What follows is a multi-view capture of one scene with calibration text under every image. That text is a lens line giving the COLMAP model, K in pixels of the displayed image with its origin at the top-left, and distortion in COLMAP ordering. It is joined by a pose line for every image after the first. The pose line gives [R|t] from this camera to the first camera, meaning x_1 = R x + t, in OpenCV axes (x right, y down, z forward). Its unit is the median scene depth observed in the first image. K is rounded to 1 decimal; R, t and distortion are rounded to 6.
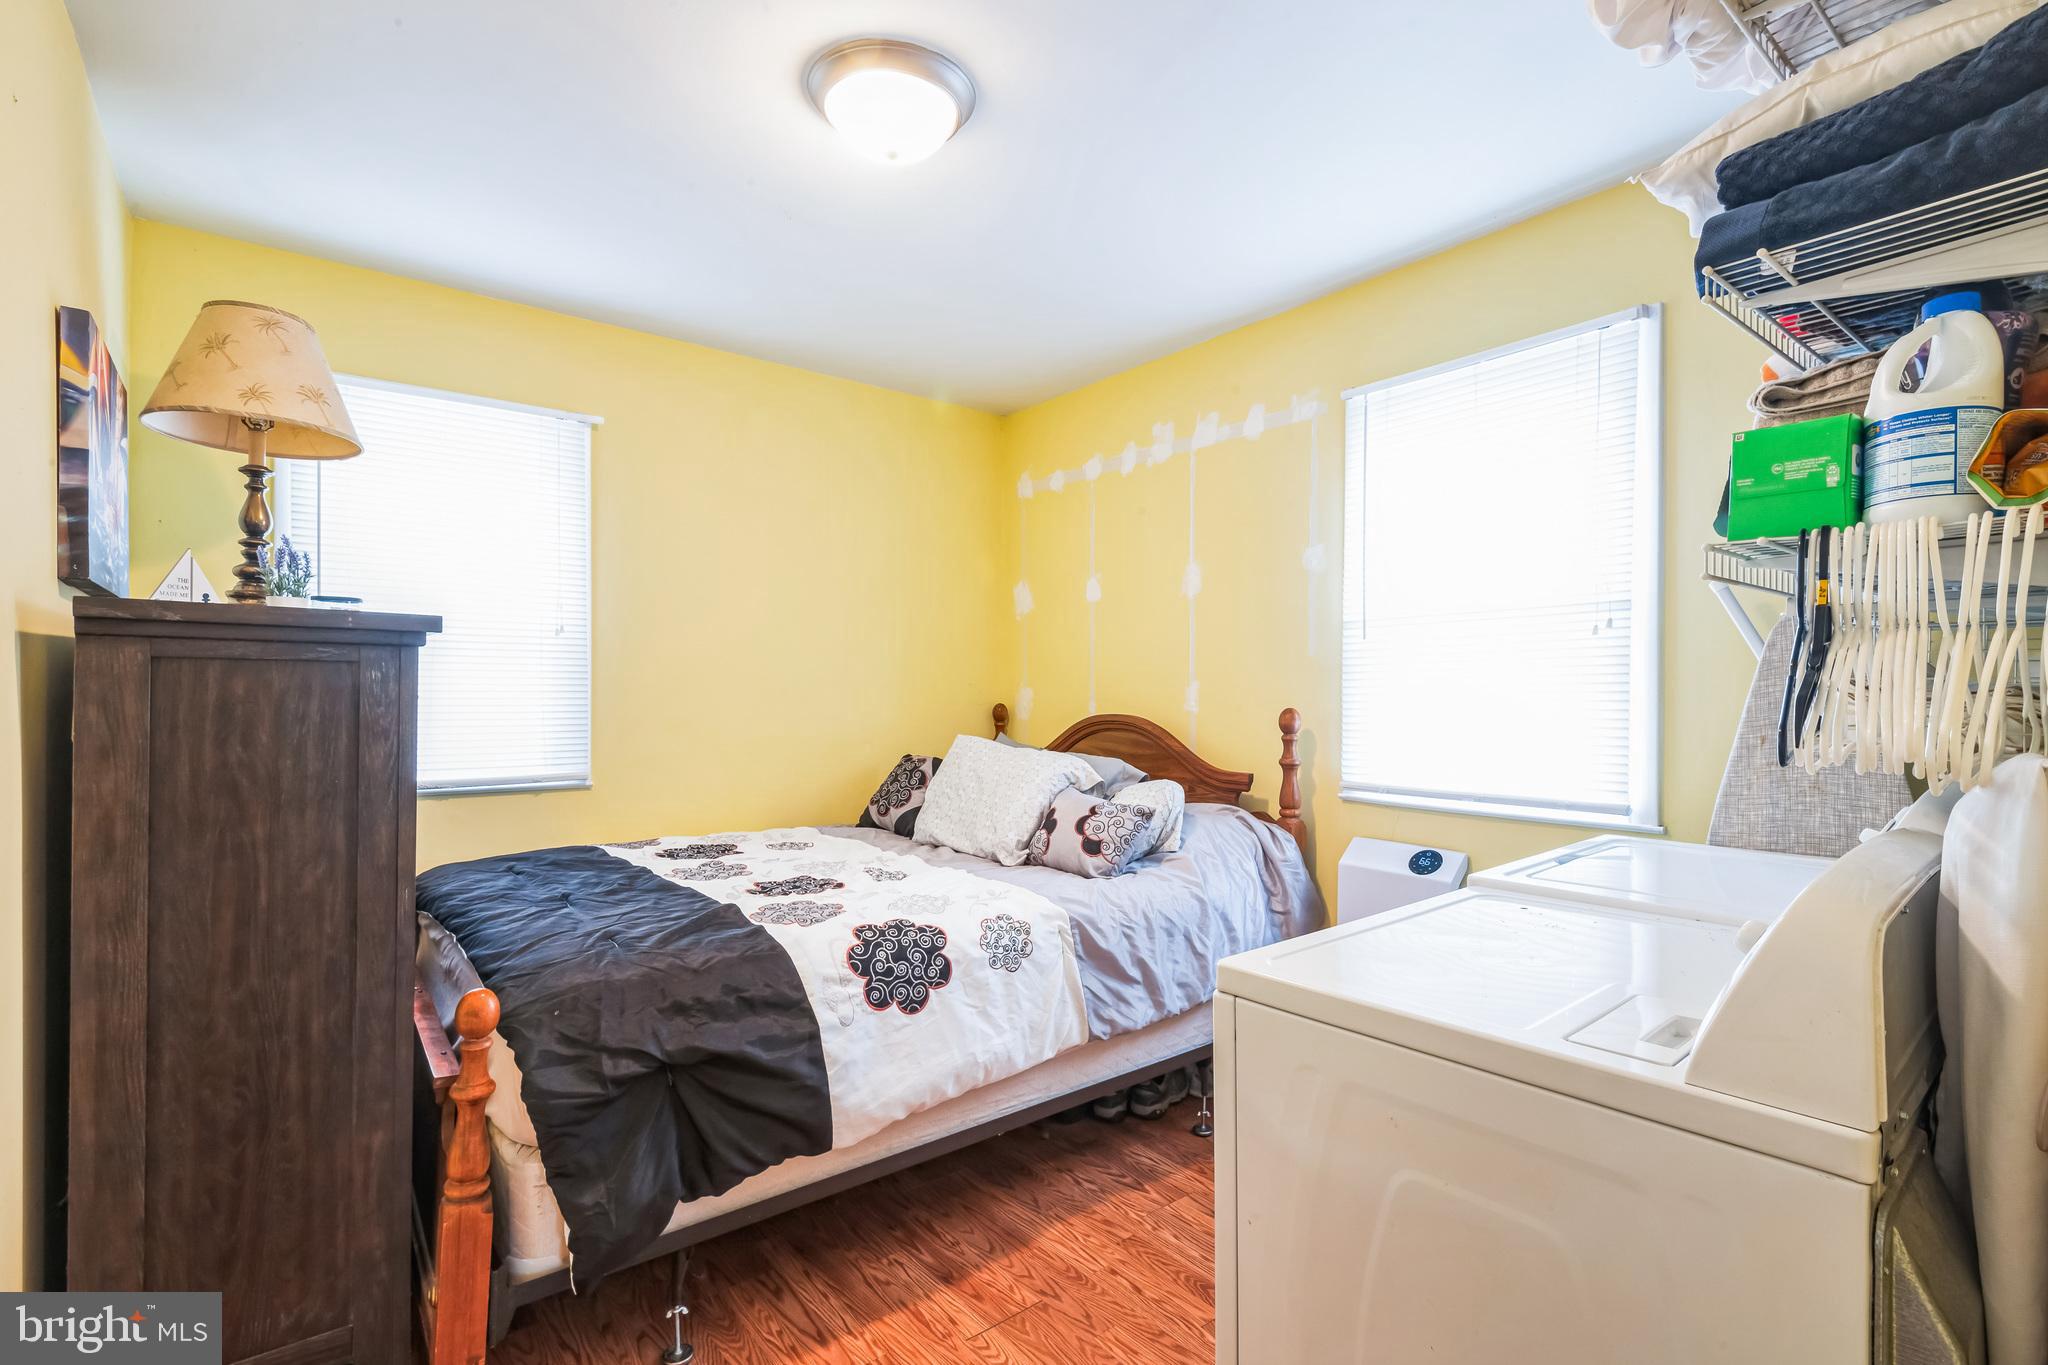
lens RADIAL K [[970.7, 0, 1020.4], [0, 970.7, 692.2], [0, 0, 1]] dist [-0.000507, -0.000435]
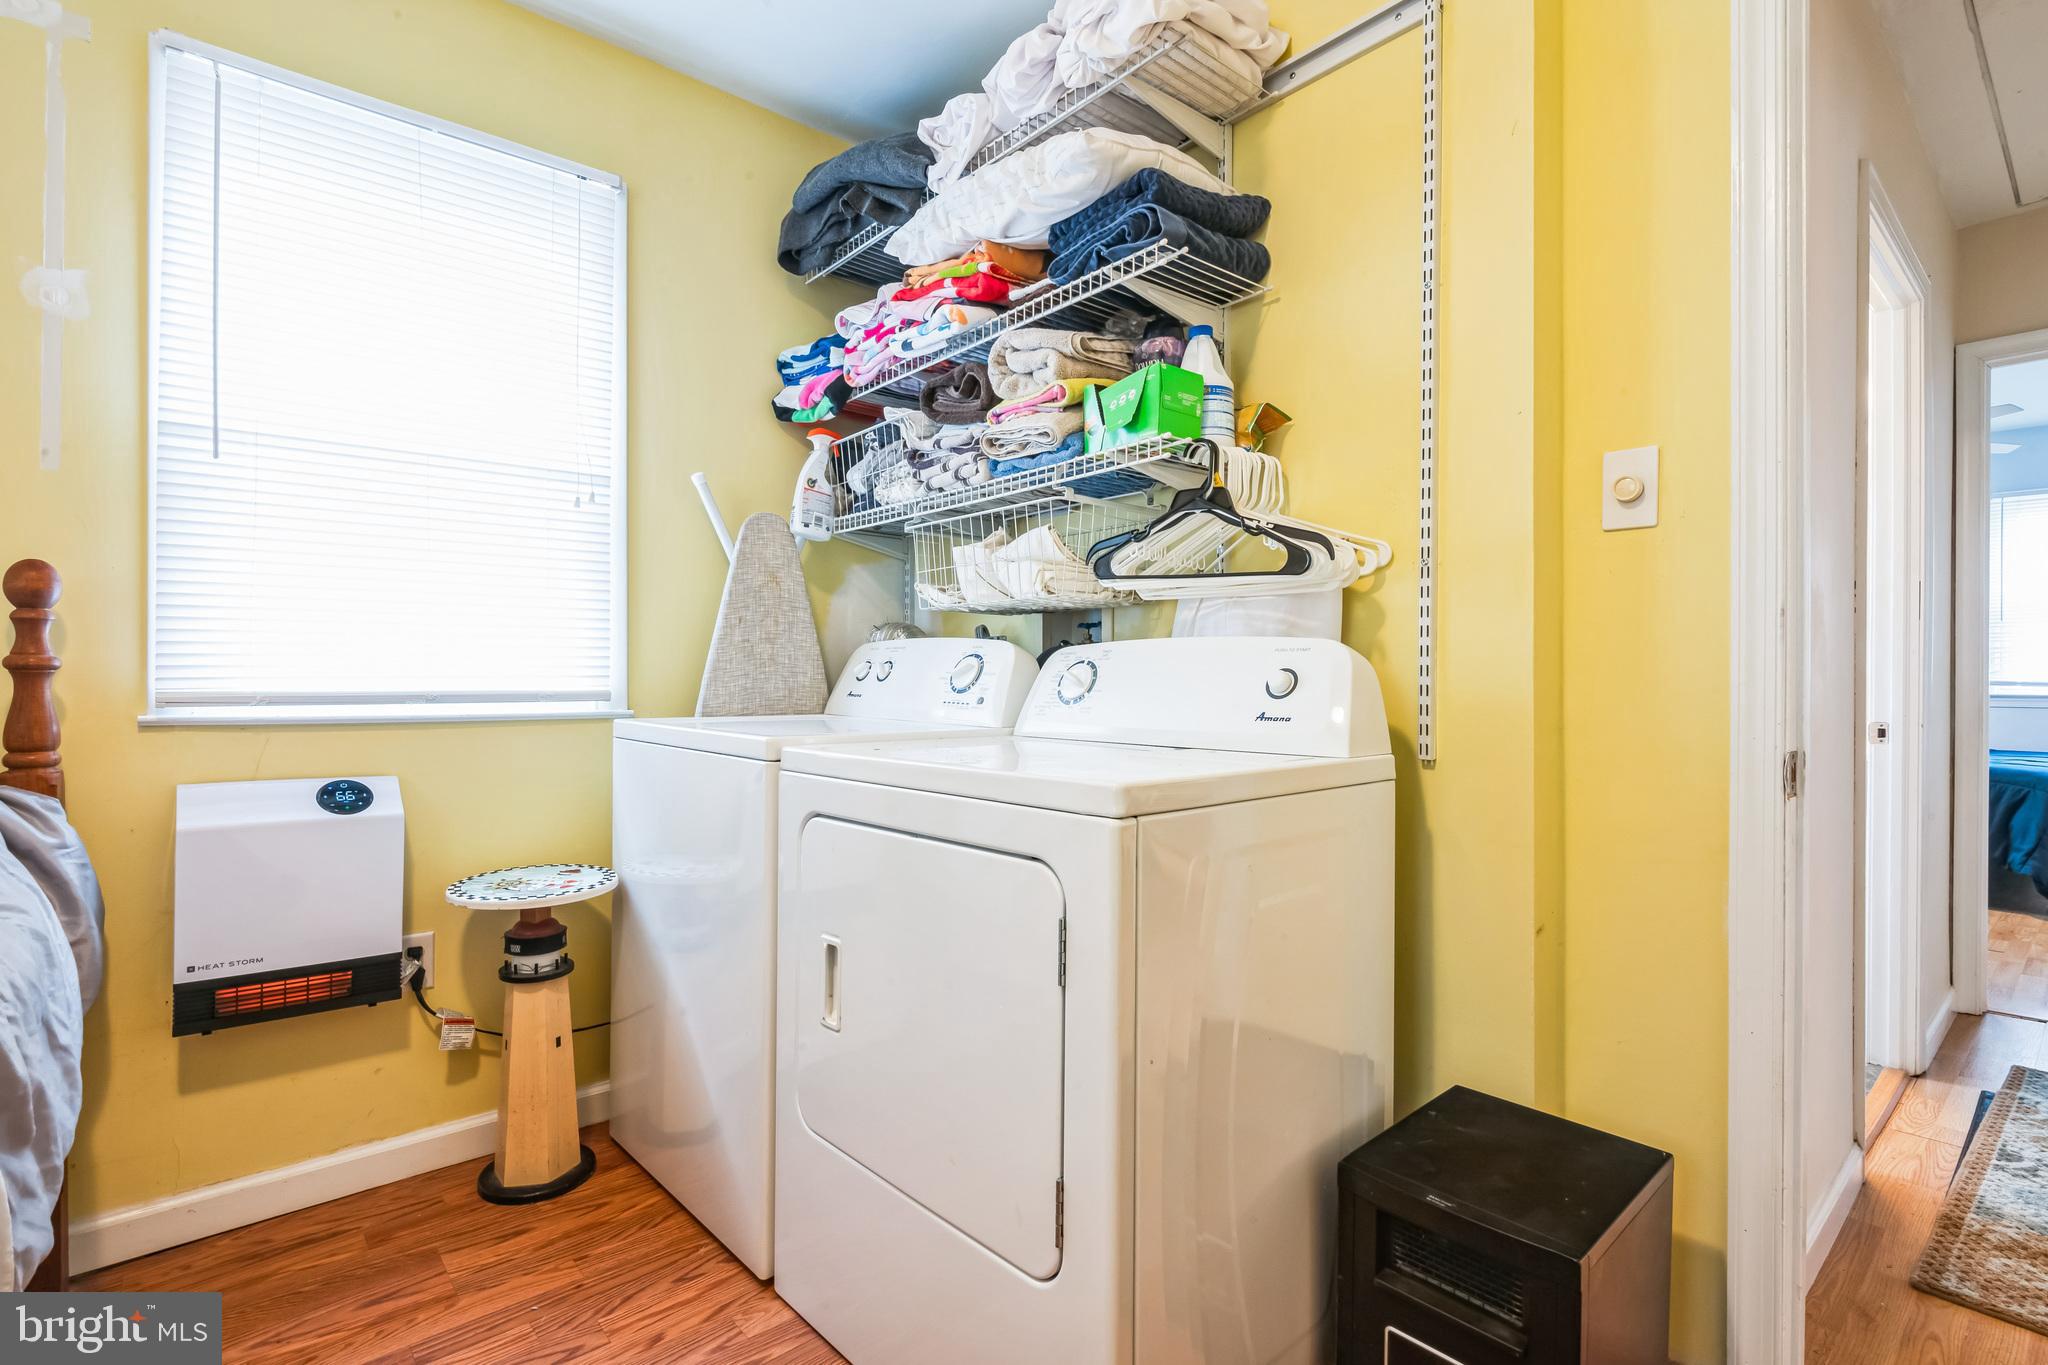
lens RADIAL K [[970.7, 0, 1020.4], [0, 970.7, 692.2], [0, 0, 1]] dist [-0.000507, -0.000435]
pose [[-0.058286, -0.007708, 0.998270, -0.351614], [0.004189, 0.999959, 0.007966, 0.110064], [-0.998291, 0.004647, -0.058251, 0.634560]]
